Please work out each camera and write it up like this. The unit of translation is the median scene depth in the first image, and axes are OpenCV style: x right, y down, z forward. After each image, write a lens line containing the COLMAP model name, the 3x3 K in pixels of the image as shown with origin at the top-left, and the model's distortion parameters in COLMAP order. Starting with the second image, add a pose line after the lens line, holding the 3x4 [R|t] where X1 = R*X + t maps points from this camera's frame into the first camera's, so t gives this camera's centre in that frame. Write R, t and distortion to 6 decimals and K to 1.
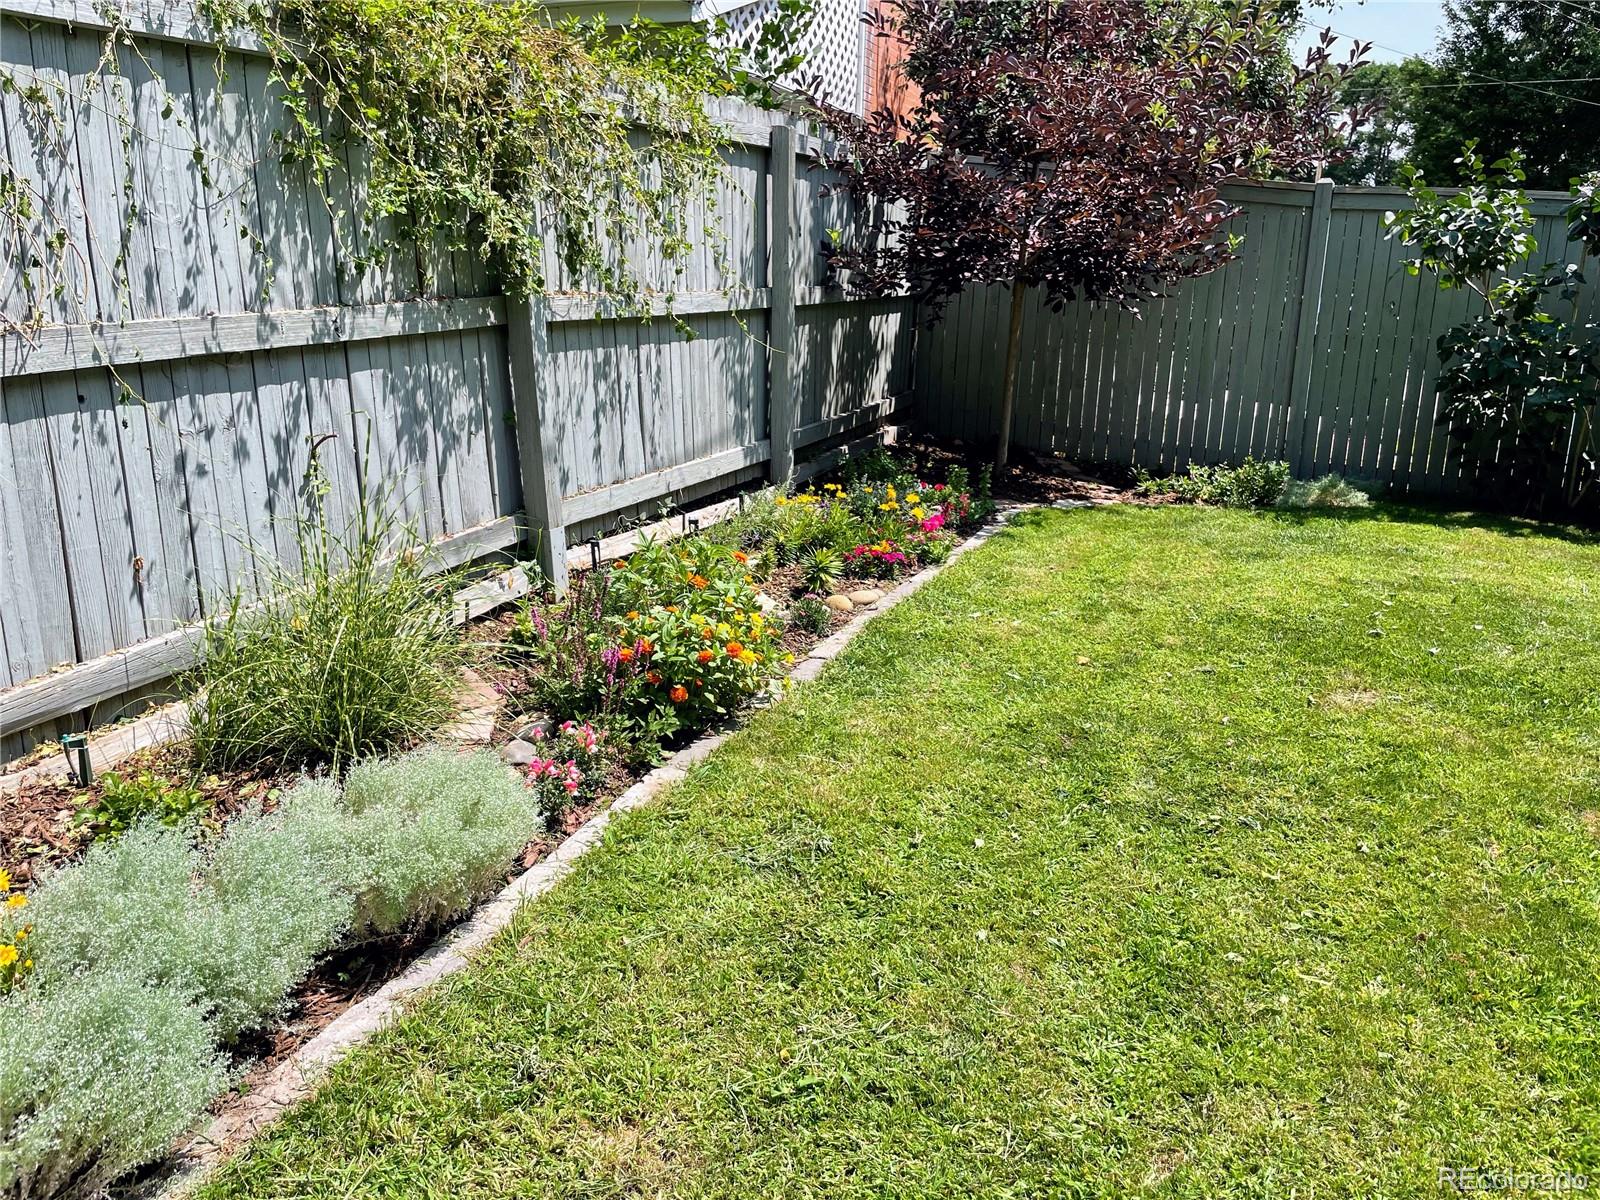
lens RADIAL K [[1213.4, 0, 794.8], [0, 1213.4, 604.7], [0, 0, 1]] dist [0.054645, -0.031056]
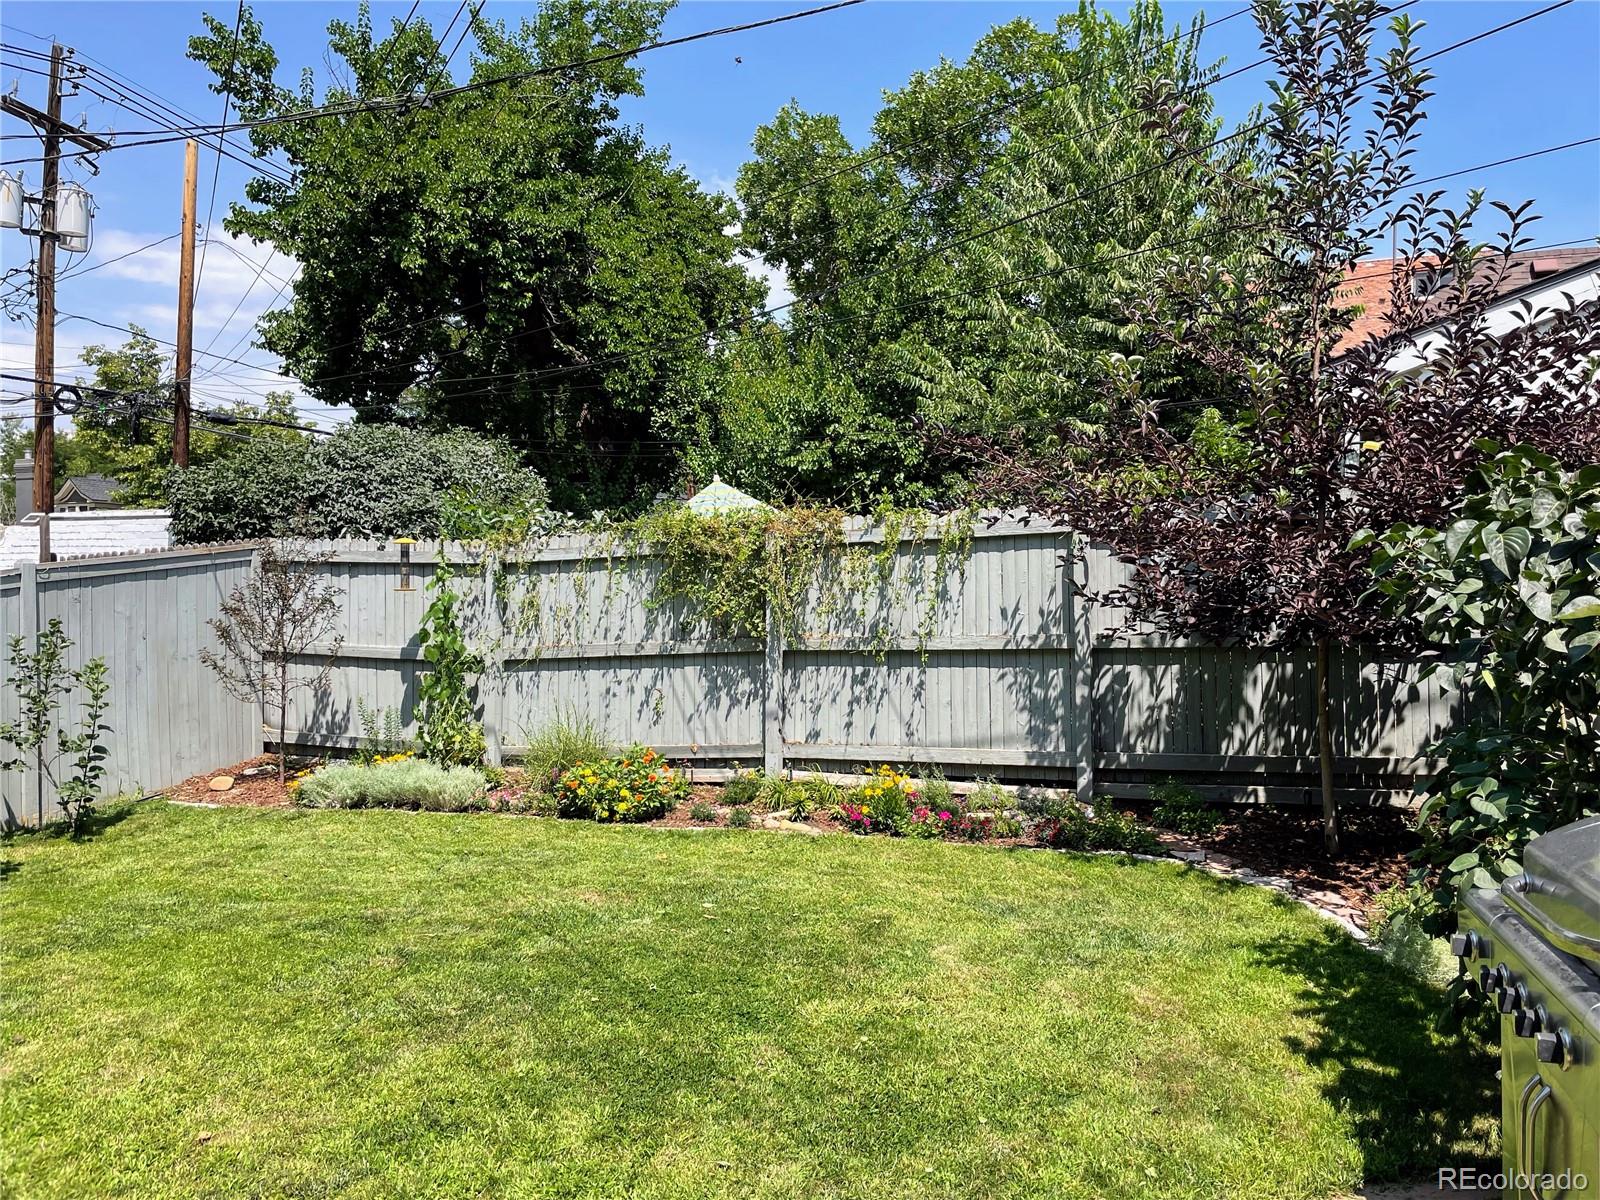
lens RADIAL K [[1213.4, 0, 808.8], [0, 1213.4, 583.2], [0, 0, 1]] dist [0.054645, -0.031056]
pose [[0.026962, -0.014587, -0.999530, 1.943760], [-0.242019, 0.970051, -0.020685, -0.337277], [0.969897, 0.242462, 0.022624, 1.066317]]
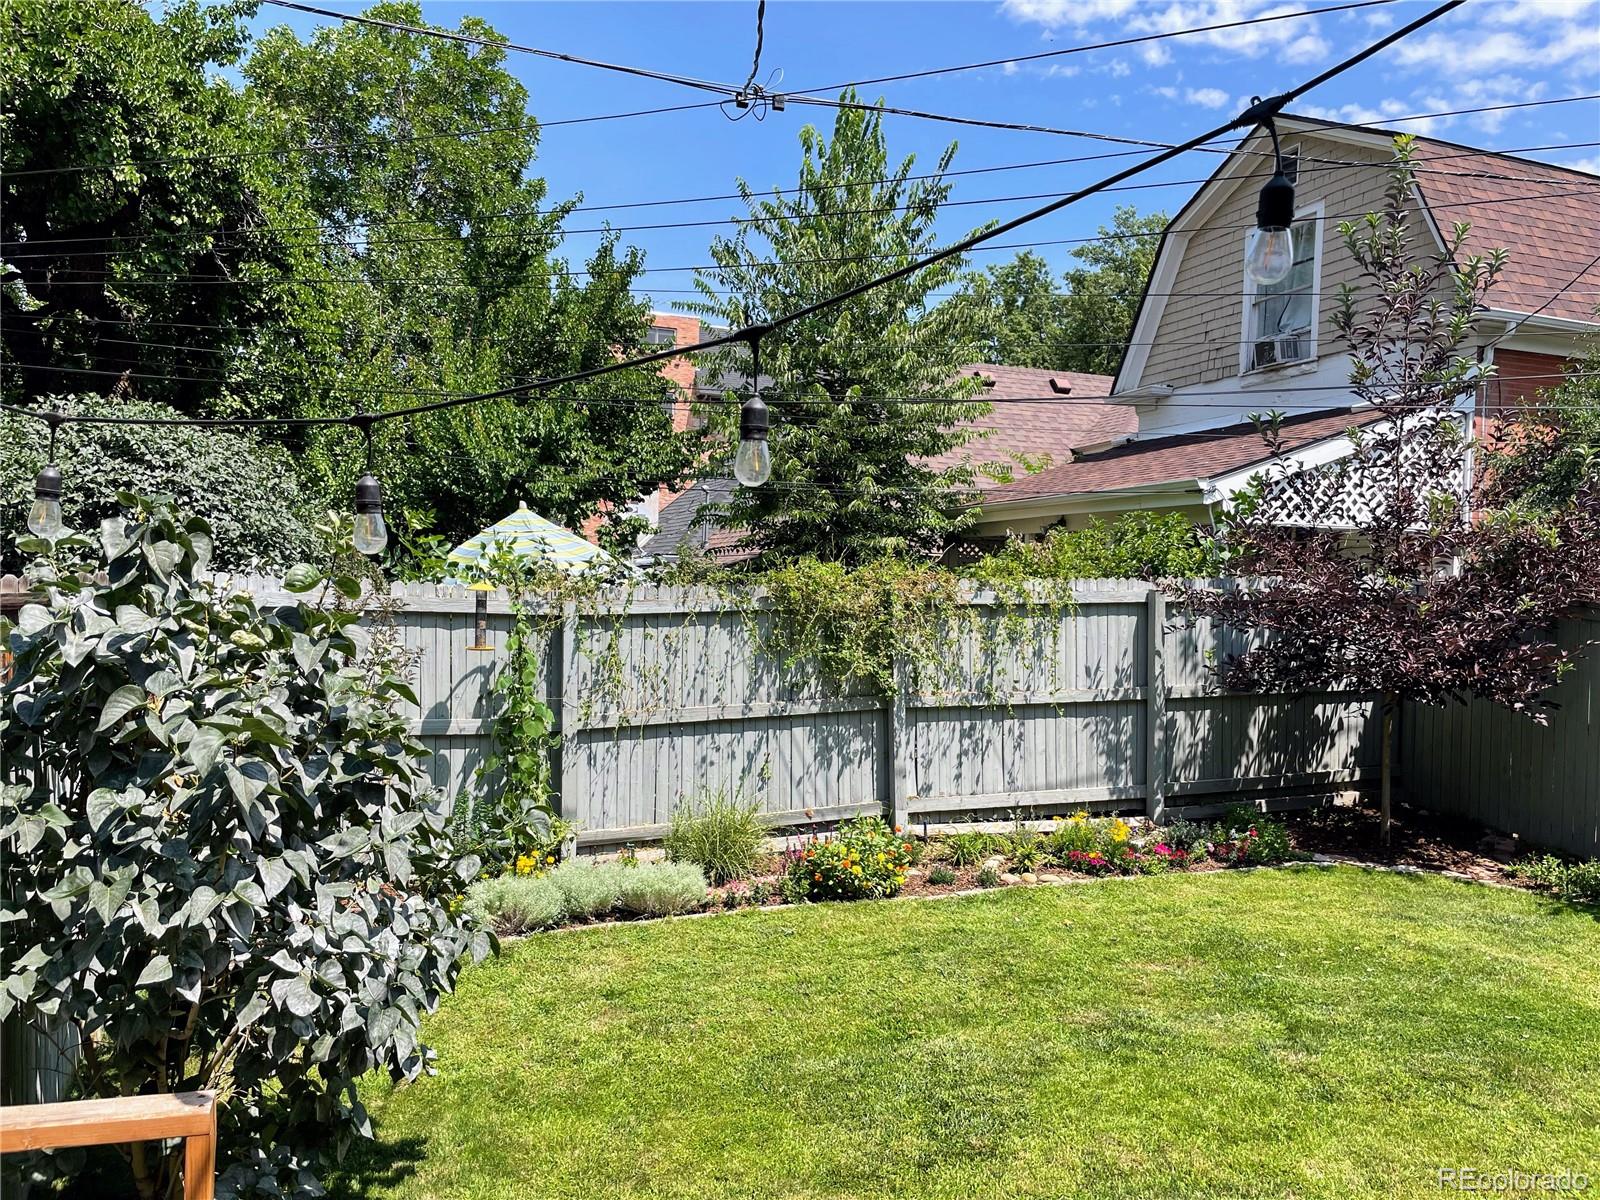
lens RADIAL K [[1213.4, 0, 797.9], [0, 1213.4, 607.6], [0, 0, 1]] dist [0.054645, -0.031056]
pose [[0.675048, 0.008755, -0.737722, 1.271258], [-0.192368, 0.967429, -0.164544, -0.029793], [0.712253, 0.252989, 0.654745, -0.539897]]
